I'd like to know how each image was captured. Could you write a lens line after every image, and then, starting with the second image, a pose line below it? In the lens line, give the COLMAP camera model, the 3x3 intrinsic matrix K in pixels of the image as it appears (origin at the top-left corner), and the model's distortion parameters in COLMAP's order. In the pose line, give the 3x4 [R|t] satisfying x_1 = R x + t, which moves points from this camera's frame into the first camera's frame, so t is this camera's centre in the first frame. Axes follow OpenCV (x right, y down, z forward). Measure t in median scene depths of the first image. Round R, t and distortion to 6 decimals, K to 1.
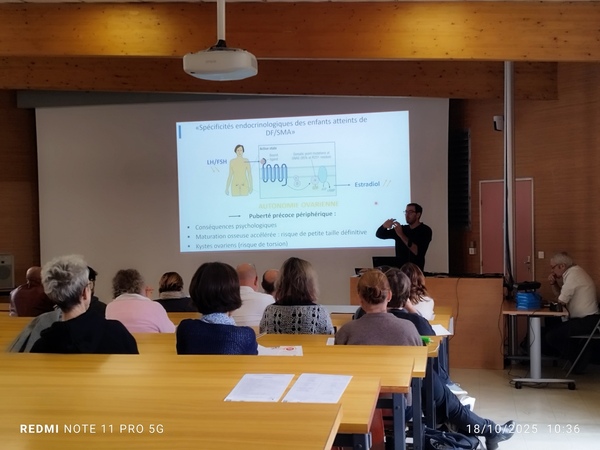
lens RADIAL K [[878.4, 0, 300.0], [0, 878.4, 225.0], [0, 0, 1]] dist [0.193423, -0.727853]
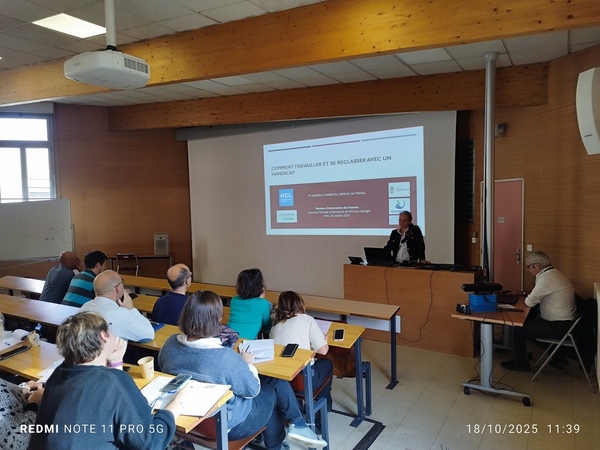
lens RADIAL K [[436.1, 0, 300.0], [0, 436.1, 225.0], [0, 0, 1]] dist [-0.006450, 0.040850]
pose [[0.941985, 0.015172, -0.335313, 0.183433], [0.000202, 0.998952, 0.045765, -0.019806], [0.335656, -0.043178, 0.940995, 0.391339]]
